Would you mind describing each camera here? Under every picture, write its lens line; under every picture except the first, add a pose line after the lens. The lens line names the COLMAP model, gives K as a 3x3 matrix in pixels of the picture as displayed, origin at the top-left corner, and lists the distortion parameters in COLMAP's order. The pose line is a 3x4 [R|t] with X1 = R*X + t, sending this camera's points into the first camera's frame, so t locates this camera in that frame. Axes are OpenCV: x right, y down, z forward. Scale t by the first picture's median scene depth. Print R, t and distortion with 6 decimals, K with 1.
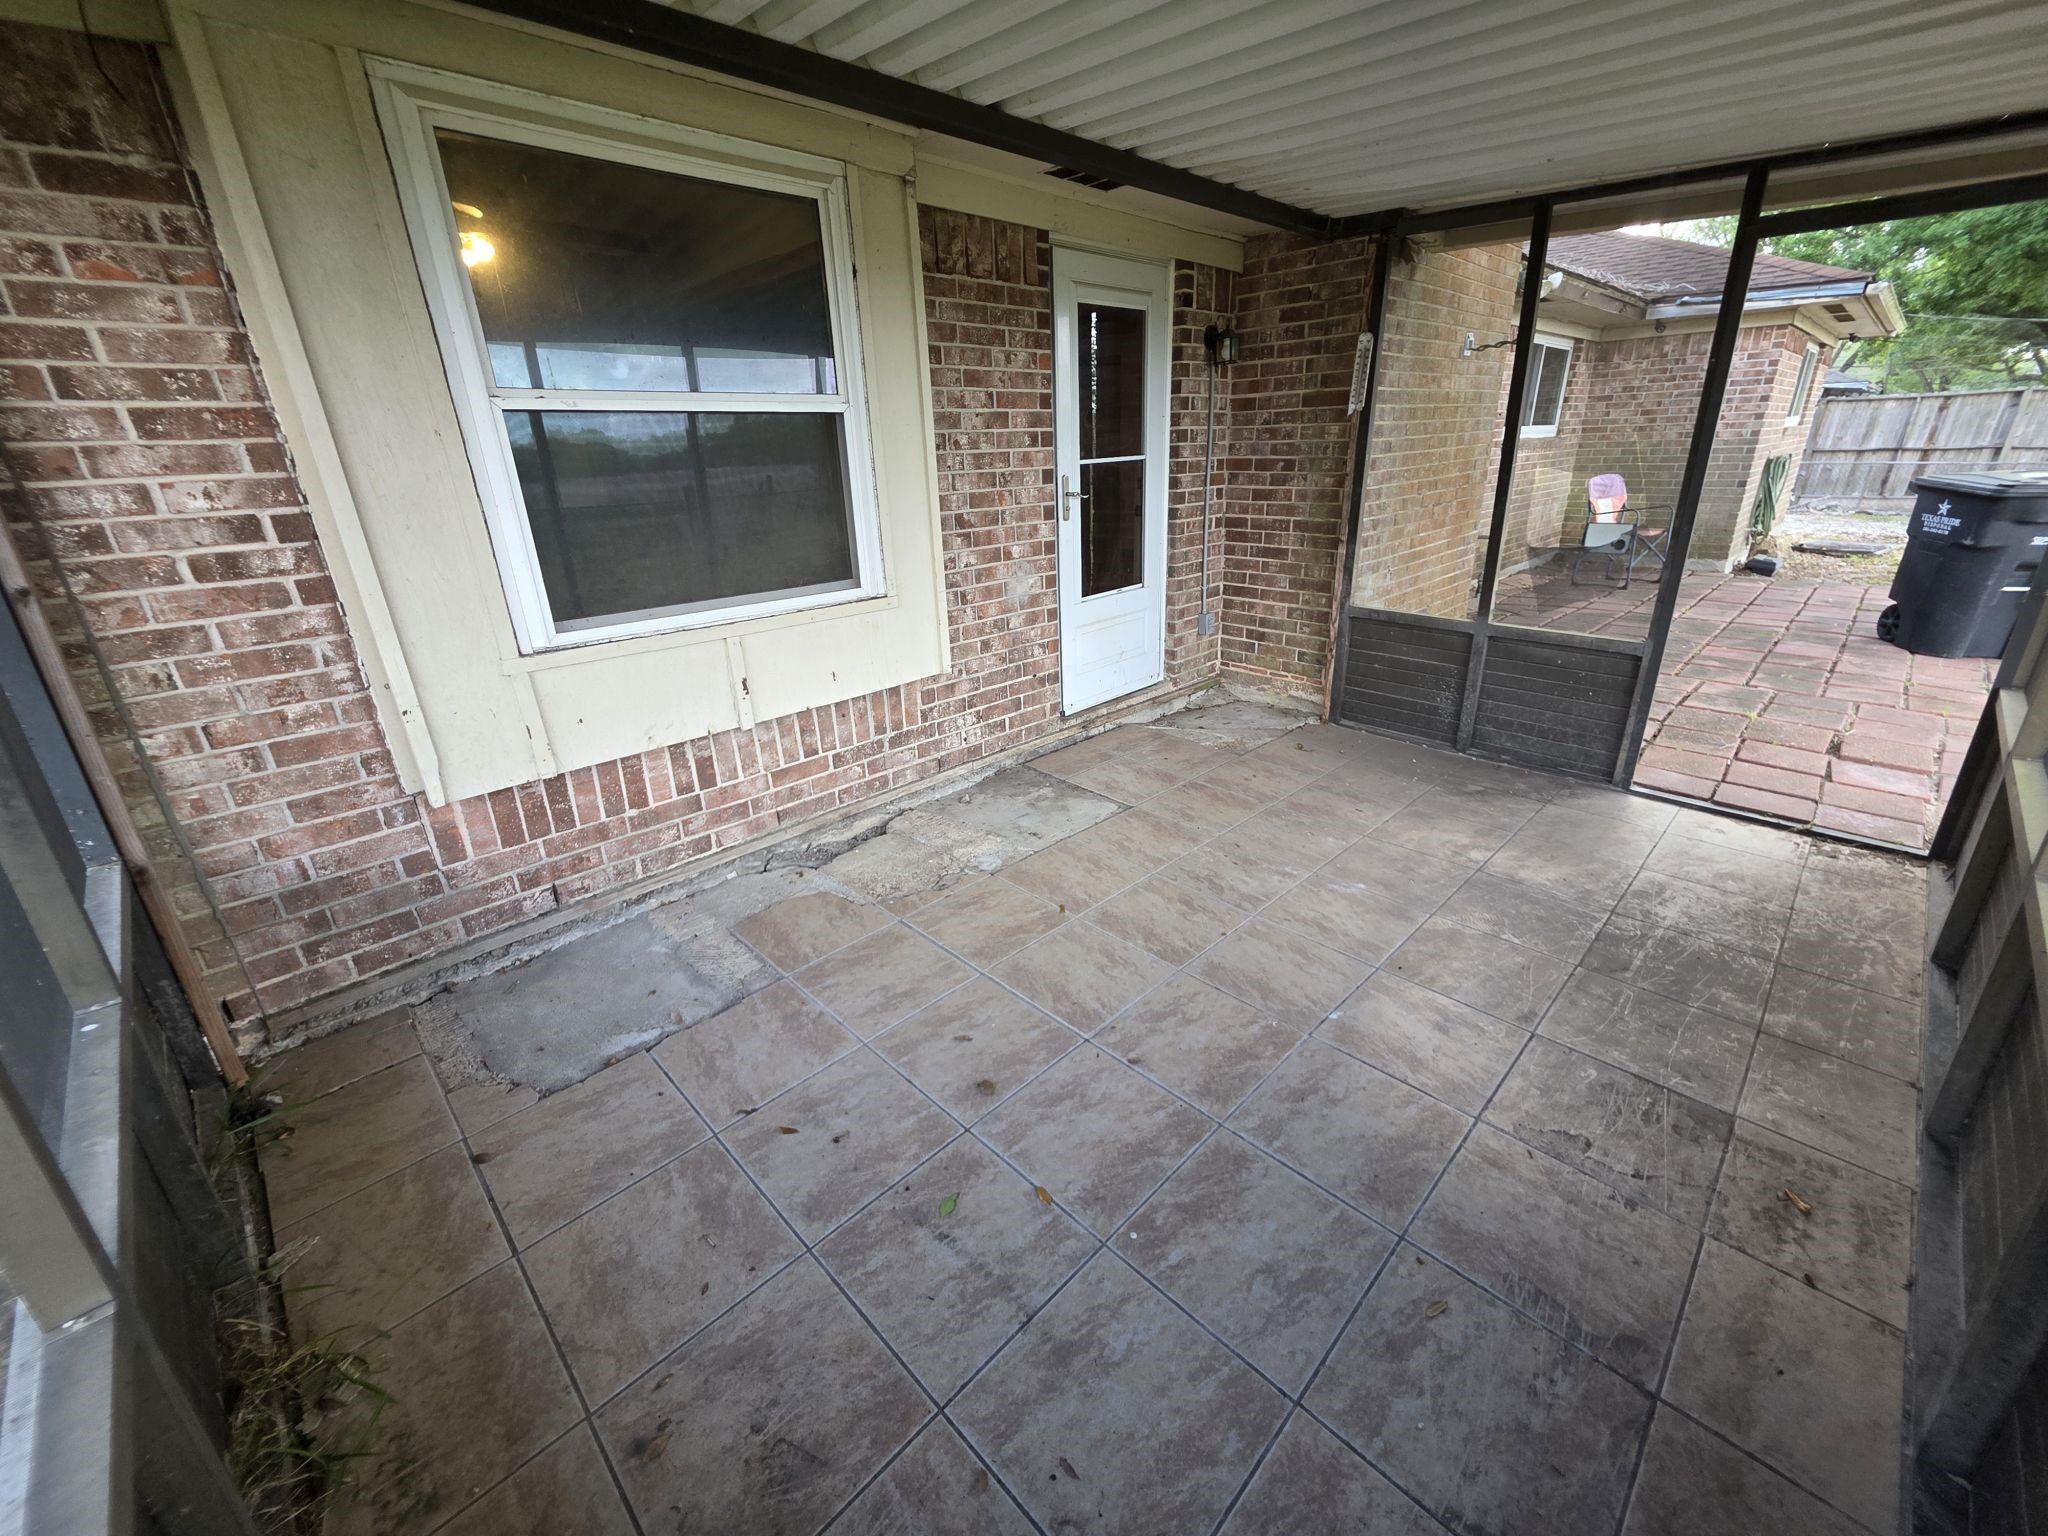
lens RADIAL K [[818.8, 0, 1031.7], [0, 818.8, 768.0], [0, 0, 1]] dist [-0.000672, -0.000568]
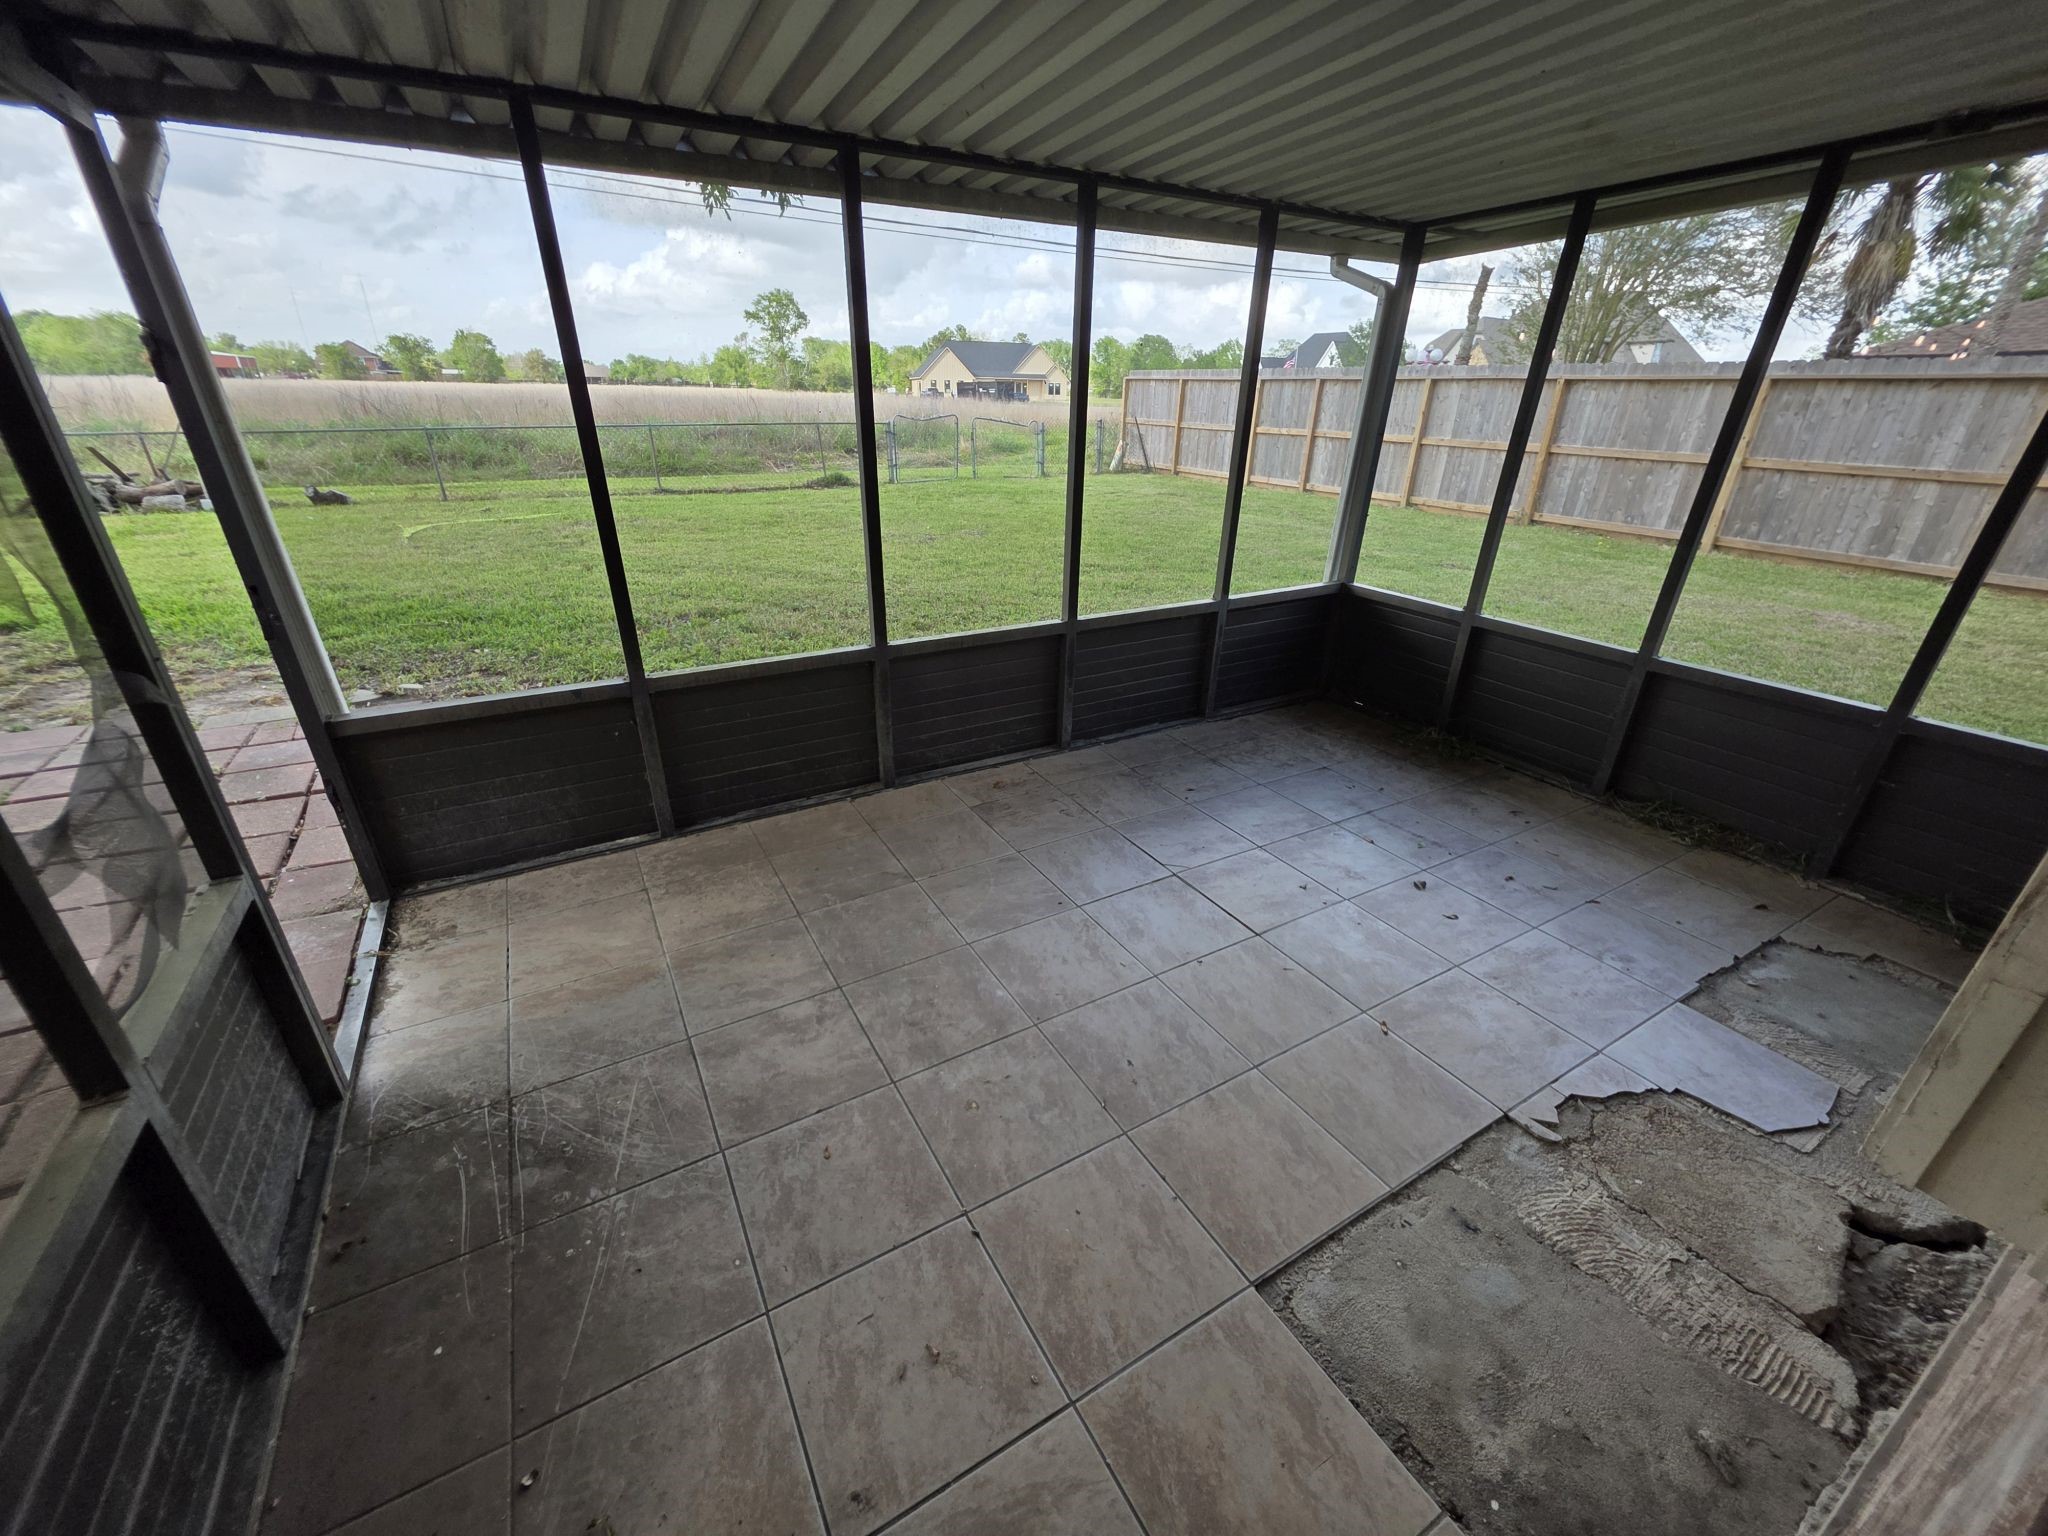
lens RADIAL K [[818.8, 0, 1031.7], [0, 818.8, 768.0], [0, 0, 1]] dist [-0.000672, -0.000568]
pose [[-0.968408, -0.098220, 0.229213, 0.174558], [0.097345, 0.697345, 0.710094, -0.499292], [-0.229586, 0.709974, -0.665753, 1.161869]]
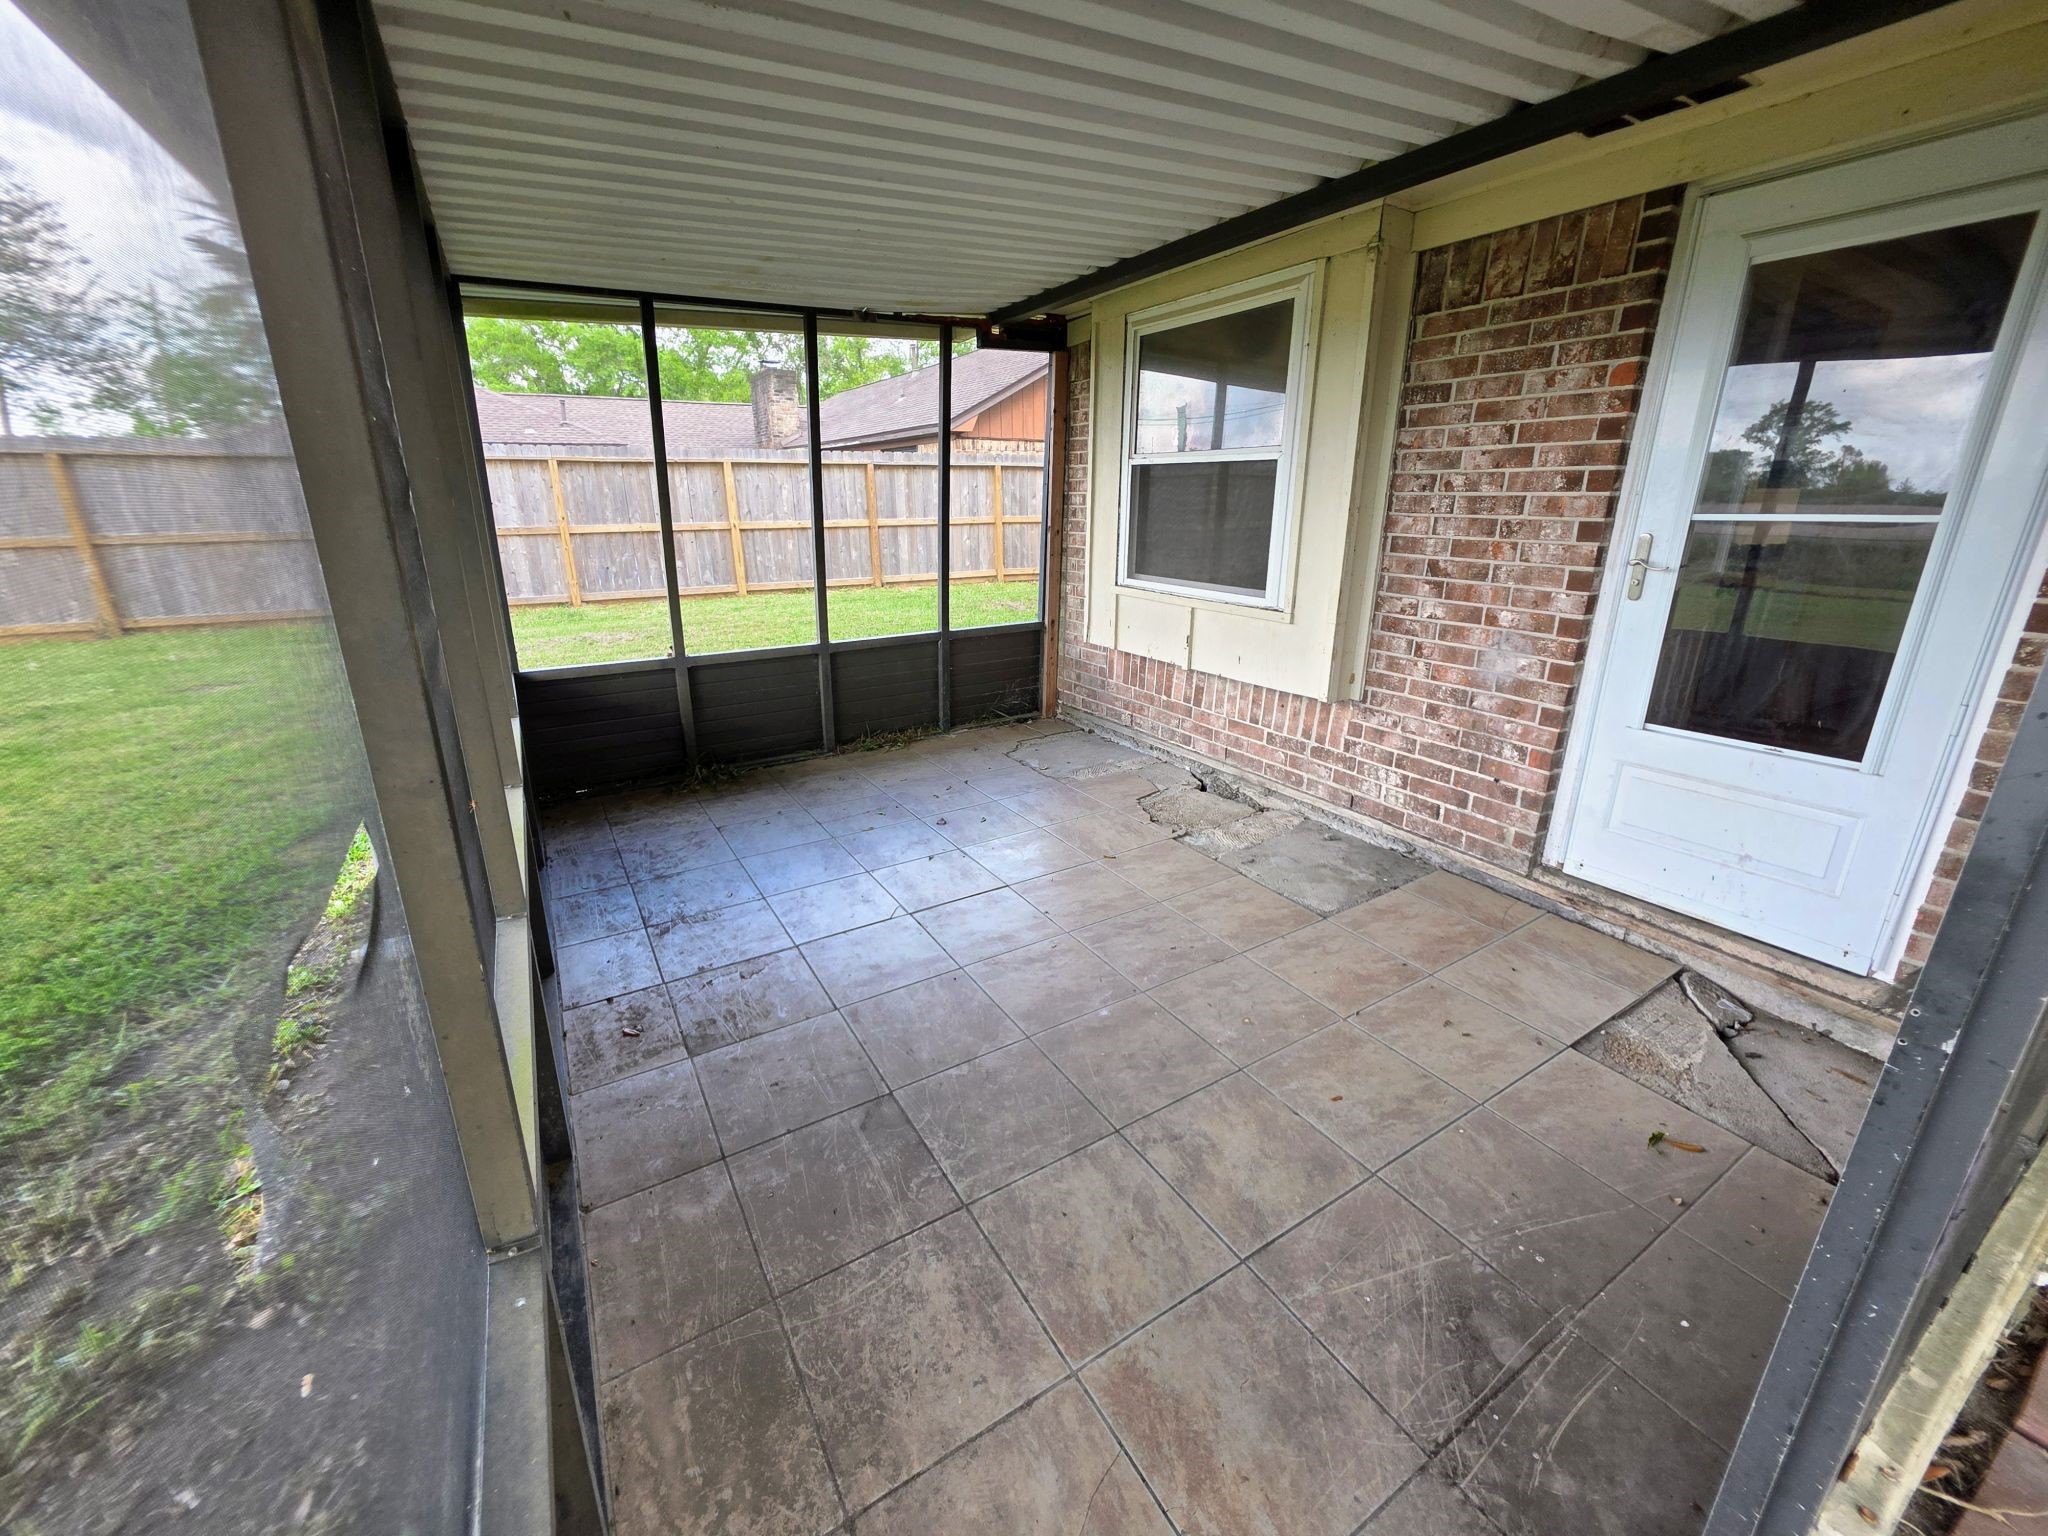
lens RADIAL K [[818.8, 0, 1031.7], [0, 818.8, 768.0], [0, 0, 1]] dist [-0.000672, -0.000568]
pose [[-0.225840, 0.335984, -0.914391, 0.931022], [-0.352376, 0.846908, 0.398219, -0.318219], [0.908200, 0.412143, -0.072873, 0.749857]]
